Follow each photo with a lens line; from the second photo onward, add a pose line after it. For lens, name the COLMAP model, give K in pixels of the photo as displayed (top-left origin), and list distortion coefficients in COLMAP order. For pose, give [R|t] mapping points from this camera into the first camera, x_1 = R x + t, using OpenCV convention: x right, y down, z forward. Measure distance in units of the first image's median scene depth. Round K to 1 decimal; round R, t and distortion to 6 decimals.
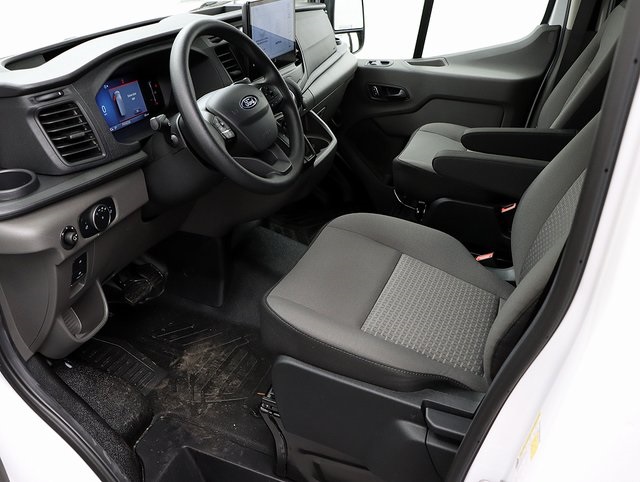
lens RADIAL K [[587.5, 0, 320.0], [0, 587.5, 241.0], [0, 0, 1]] dist [-0.188721, 0.159503]
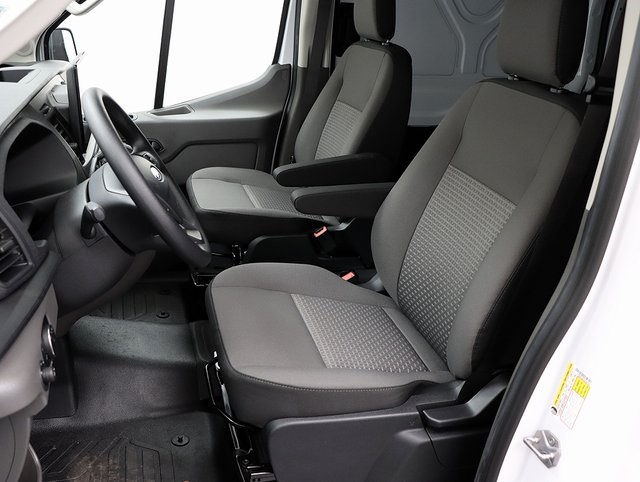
lens RADIAL K [[587.5, 0, 320.0], [0, 587.5, 241.0], [0, 0, 1]] dist [-0.188721, 0.159503]
pose [[0.792278, -0.215776, 0.570733, -0.290924], [0.251808, 0.967640, 0.016280, -0.054130], [-0.555777, 0.130817, 0.820974, 0.076356]]
